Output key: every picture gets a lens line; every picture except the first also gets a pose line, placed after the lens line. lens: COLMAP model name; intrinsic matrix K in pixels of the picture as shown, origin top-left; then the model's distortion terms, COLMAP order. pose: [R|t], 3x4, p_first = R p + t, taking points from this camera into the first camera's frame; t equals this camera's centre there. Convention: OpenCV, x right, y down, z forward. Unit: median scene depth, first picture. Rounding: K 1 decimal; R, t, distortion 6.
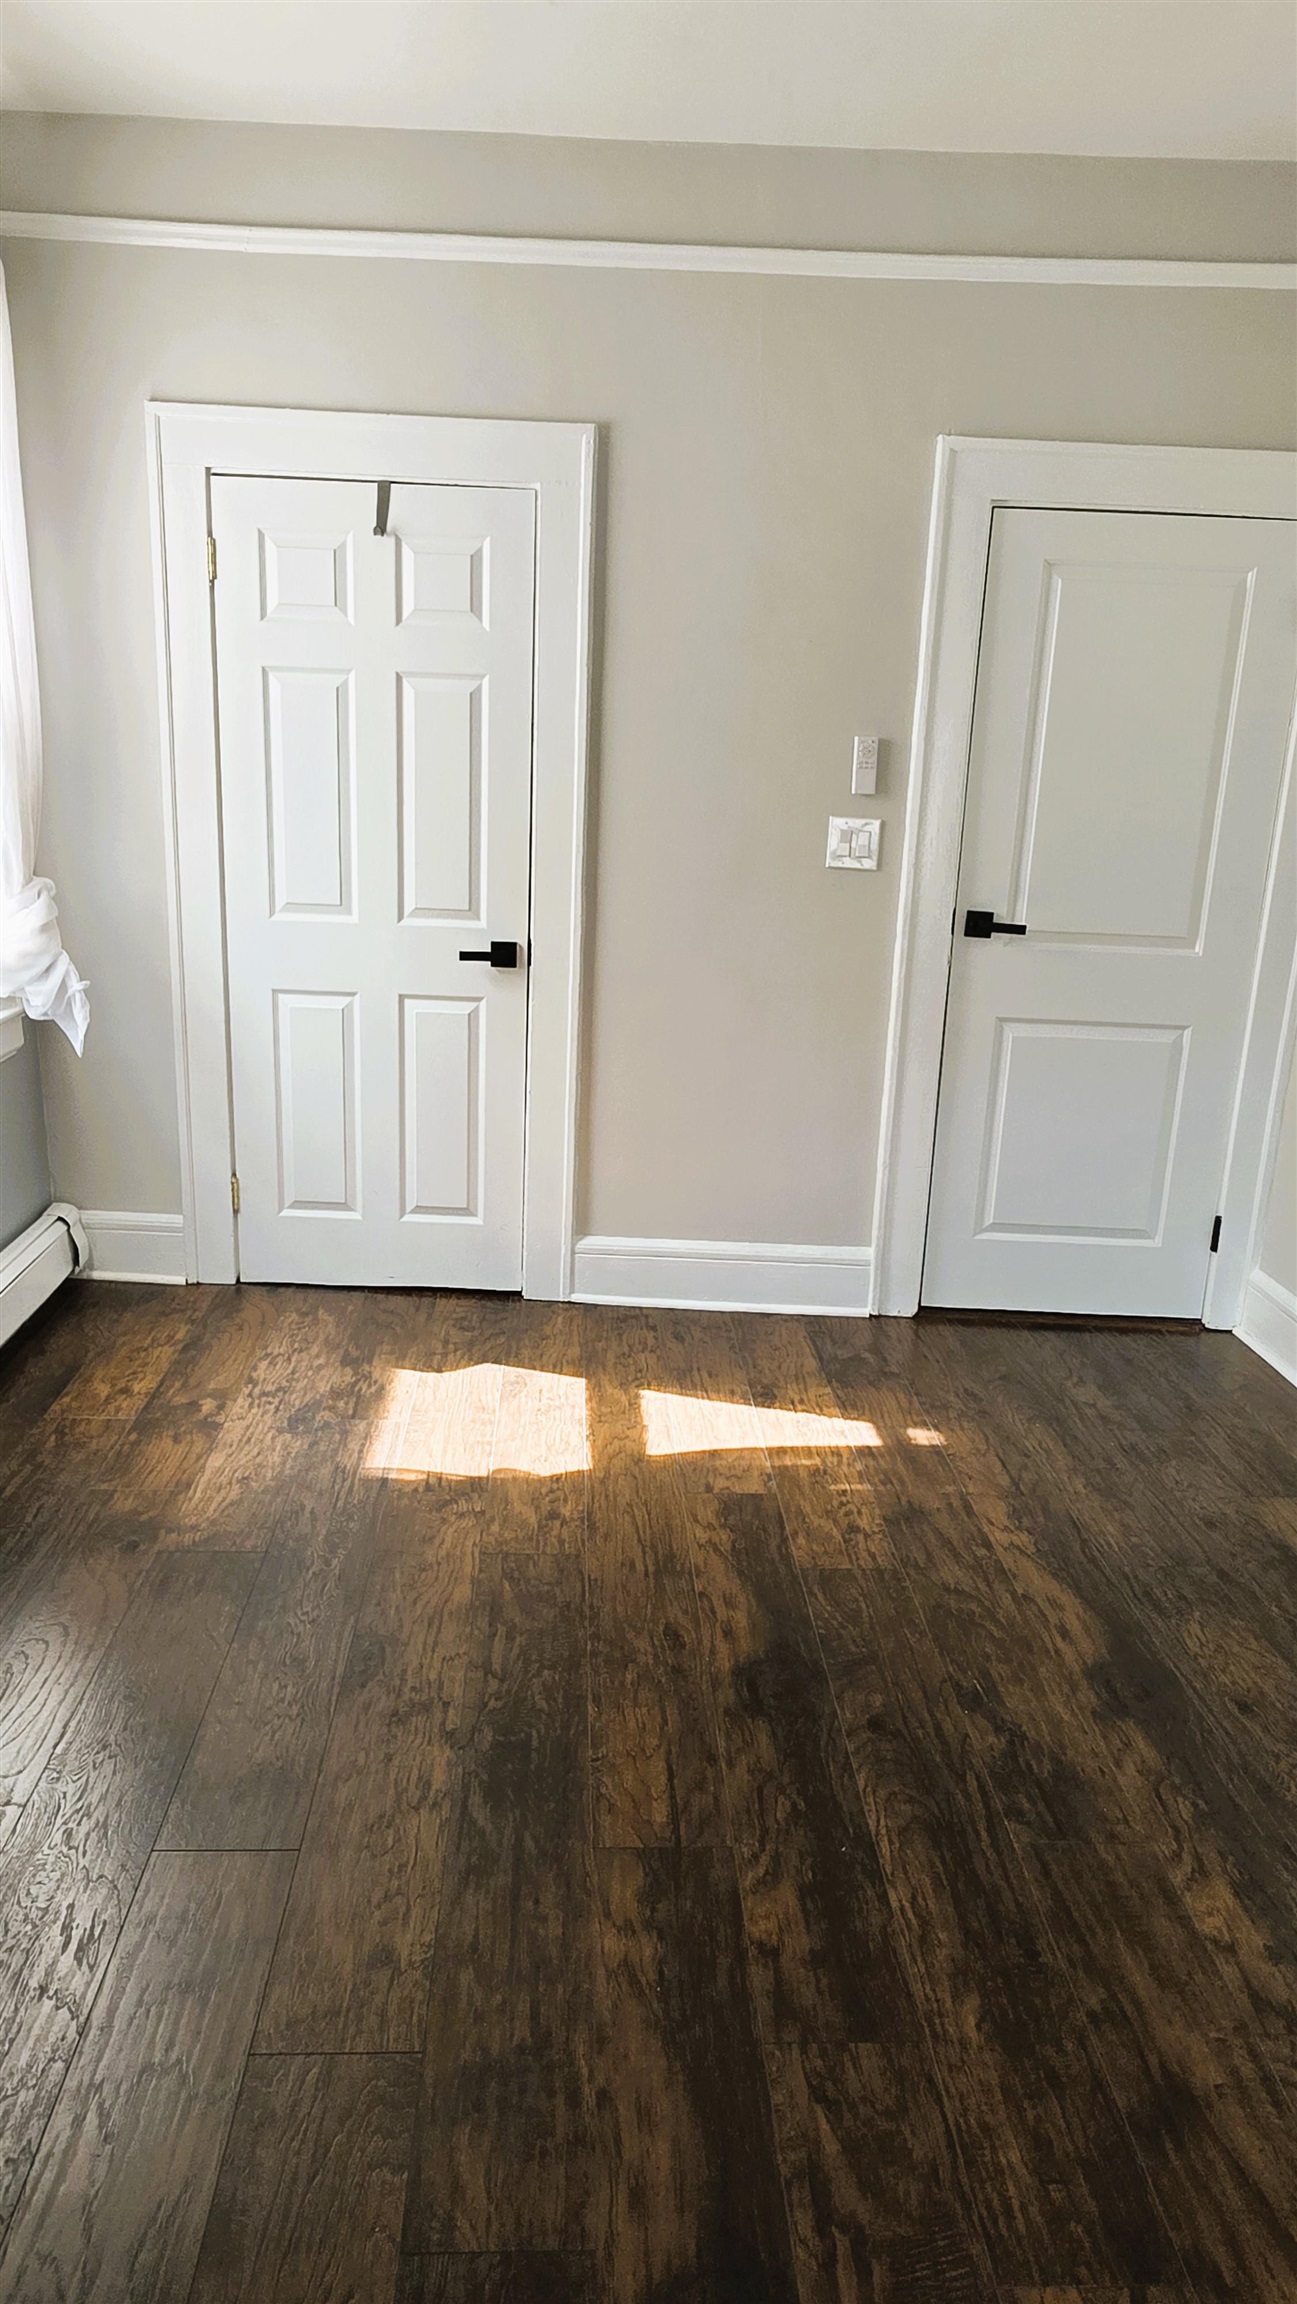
lens RADIAL K [[1471.9, 0, 643.5], [0, 1471.9, 1154.8], [0, 0, 1]] dist [0.001583, 0.002740]
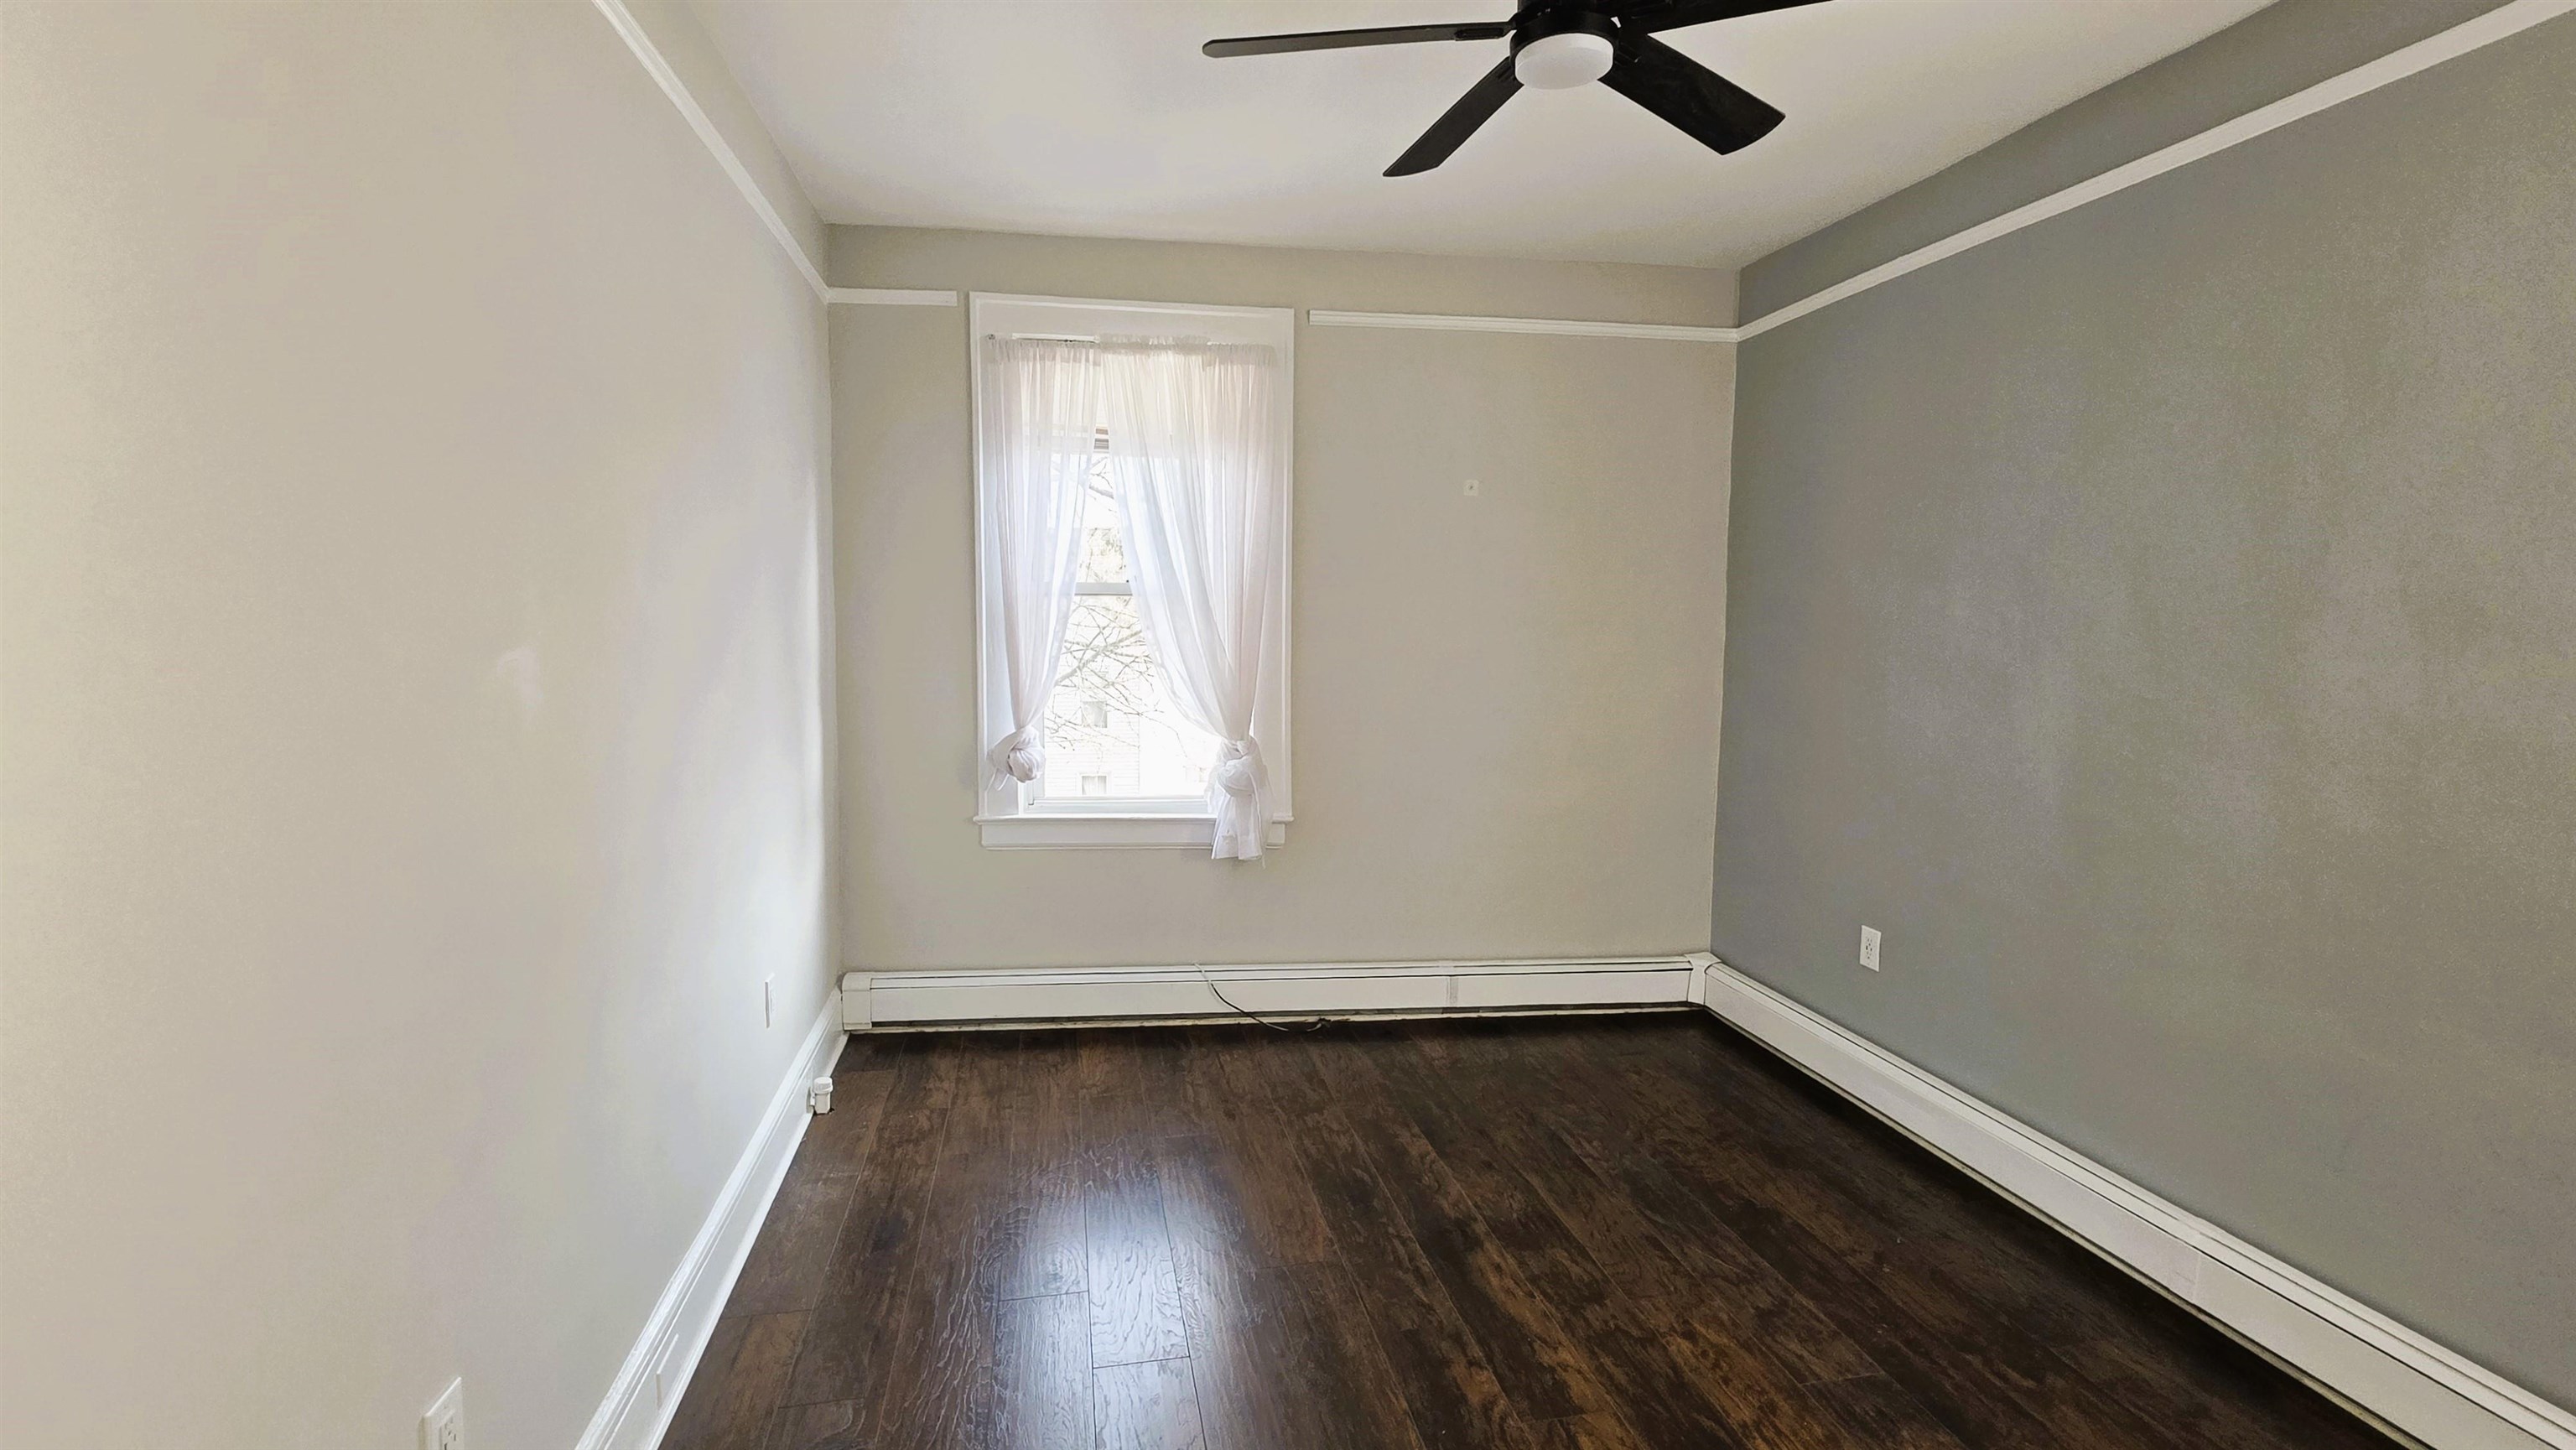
lens RADIAL K [[1152.9, 0, 1282.5], [0, 1152.9, 720.1], [0, 0, 1]] dist [0.000849, -0.000804]
pose [[-0.988155, -0.038356, -0.148589, 0.293525], [-0.087953, 0.935006, 0.343552, -0.310053], [0.125754, 0.352551, -0.927304, 1.095745]]
